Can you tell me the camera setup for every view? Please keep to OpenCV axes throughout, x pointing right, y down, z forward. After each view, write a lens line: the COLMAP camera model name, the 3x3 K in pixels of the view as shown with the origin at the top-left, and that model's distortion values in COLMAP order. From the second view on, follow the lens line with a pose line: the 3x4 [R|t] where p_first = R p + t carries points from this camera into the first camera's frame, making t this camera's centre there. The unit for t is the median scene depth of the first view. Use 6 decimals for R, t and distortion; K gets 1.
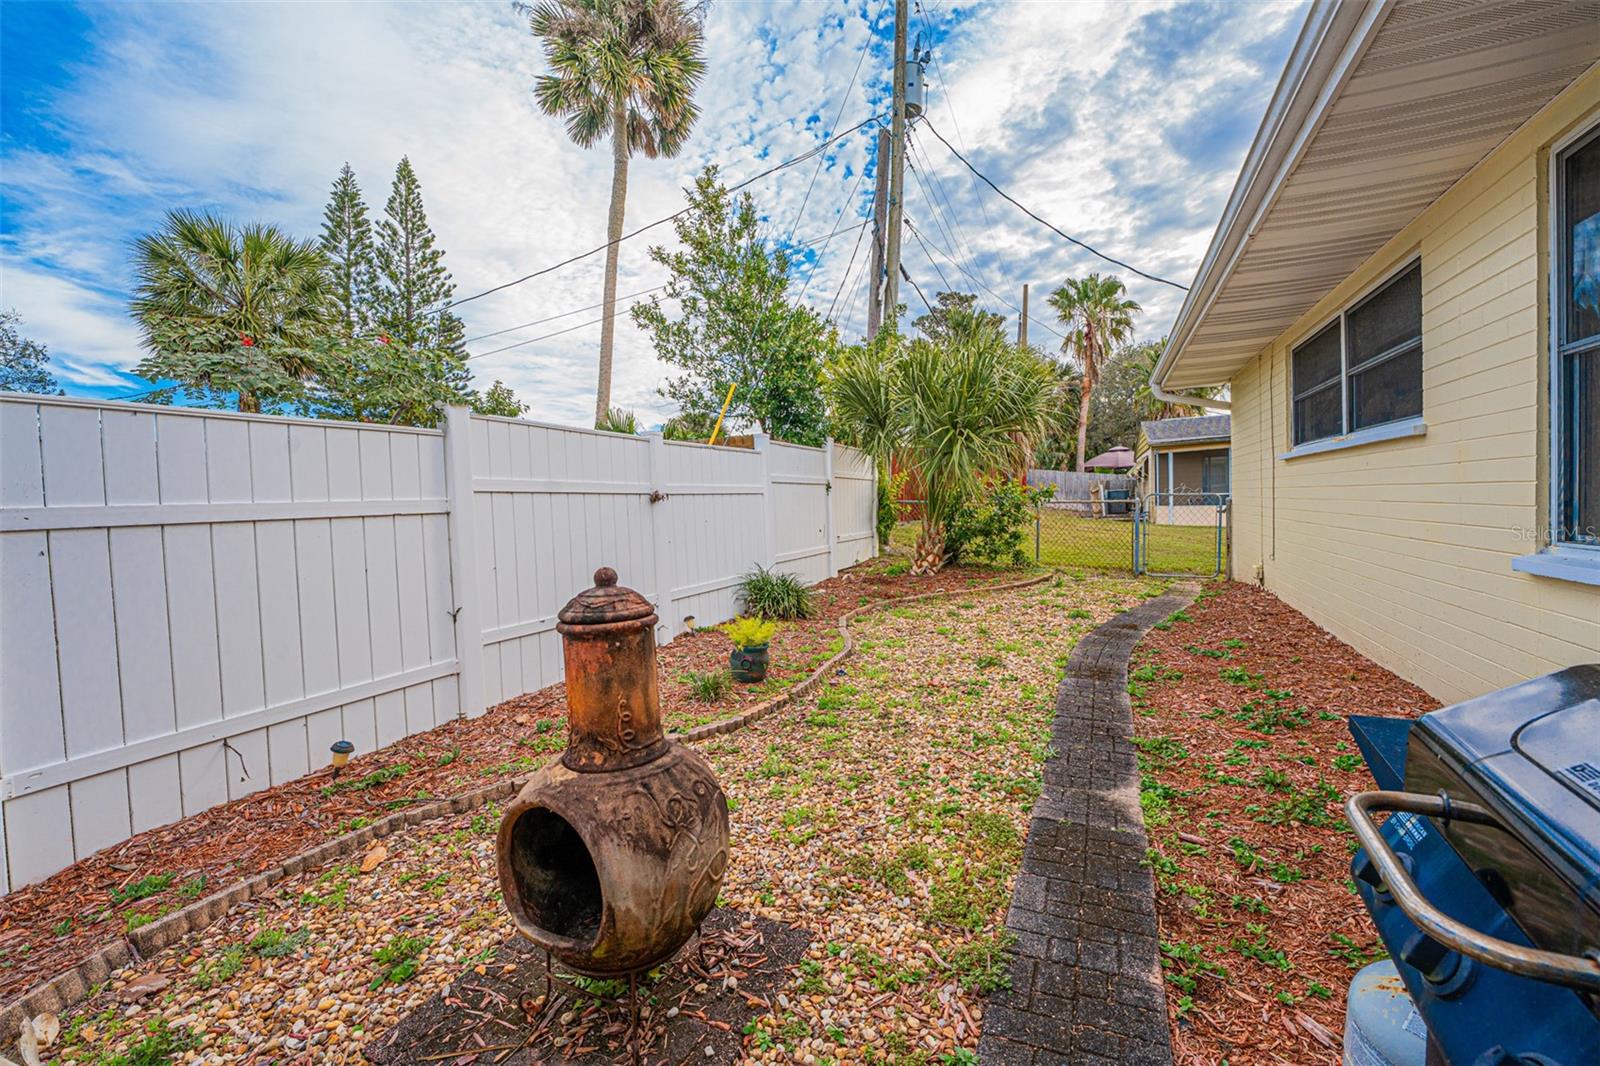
lens RADIAL K [[671.8, 0, 811.6], [0, 671.8, 530.0], [0, 0, 1]] dist [-0.026741, 0.004126]
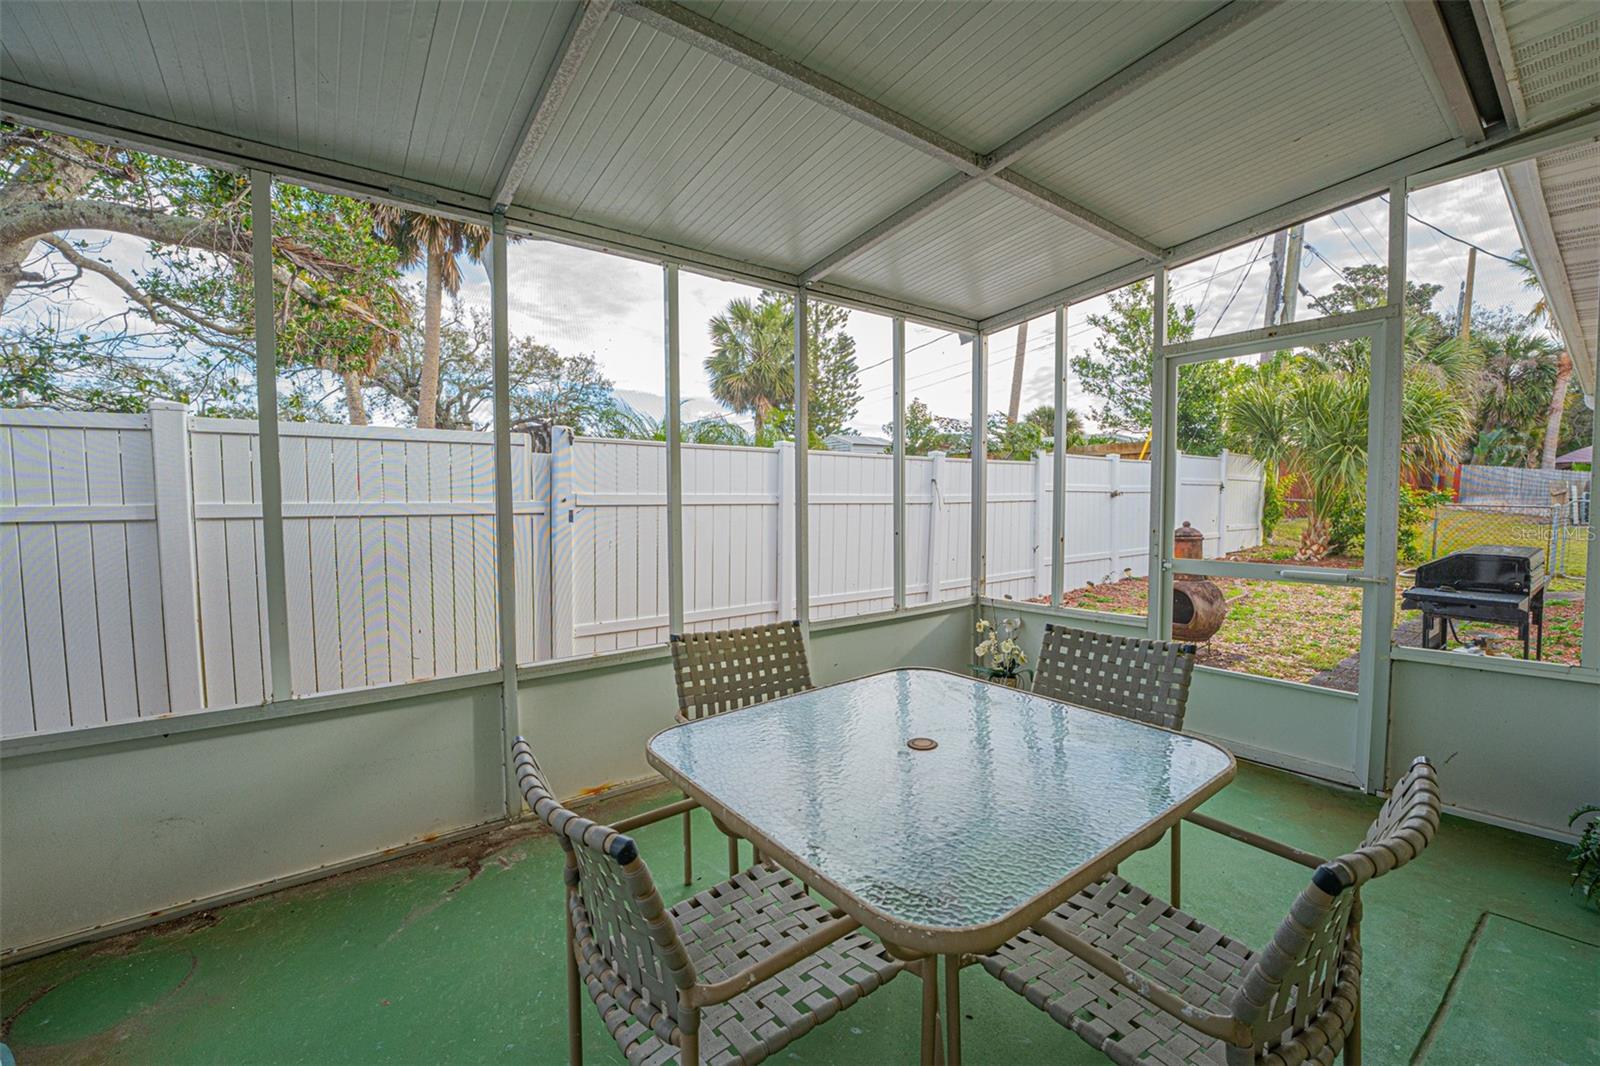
lens RADIAL K [[671.8, 0, 798.4], [0, 671.8, 533.8], [0, 0, 1]] dist [-0.026741, 0.004126]
pose [[0.879532, 0.051508, -0.473045, -0.080097], [-0.041278, 0.998635, 0.031990, 0.017170], [0.474047, -0.008610, 0.880458, -0.499101]]
